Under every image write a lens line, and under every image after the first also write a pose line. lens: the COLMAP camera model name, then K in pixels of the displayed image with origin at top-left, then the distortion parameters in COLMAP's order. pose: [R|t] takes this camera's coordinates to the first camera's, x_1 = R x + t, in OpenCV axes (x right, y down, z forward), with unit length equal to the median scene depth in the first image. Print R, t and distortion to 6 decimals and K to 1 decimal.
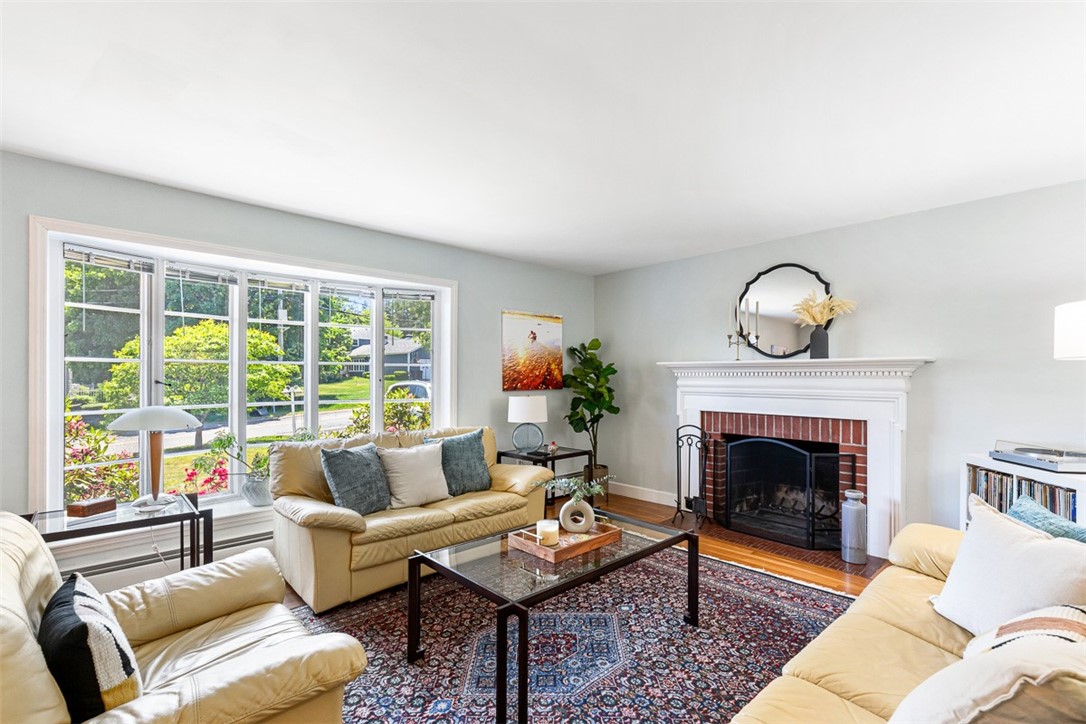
lens RADIAL K [[491.1, 0, 542.3], [0, 491.1, 367.6], [0, 0, 1]] dist [0.010211, -0.003074]
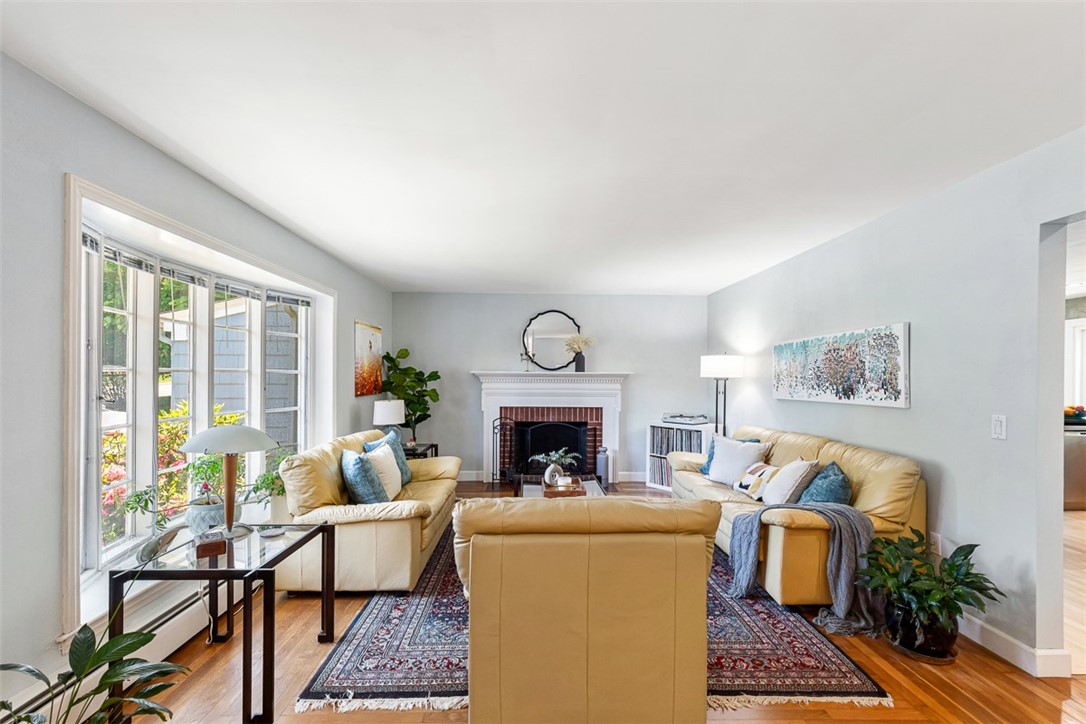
lens RADIAL K [[491.1, 0, 542.6], [0, 491.1, 378.4], [0, 0, 1]] dist [0.010211, -0.003074]
pose [[0.660225, -0.001478, 0.751066, -0.766757], [-0.019676, 0.999621, 0.019263, -0.025568], [-0.750810, -0.027496, 0.659946, -0.003816]]
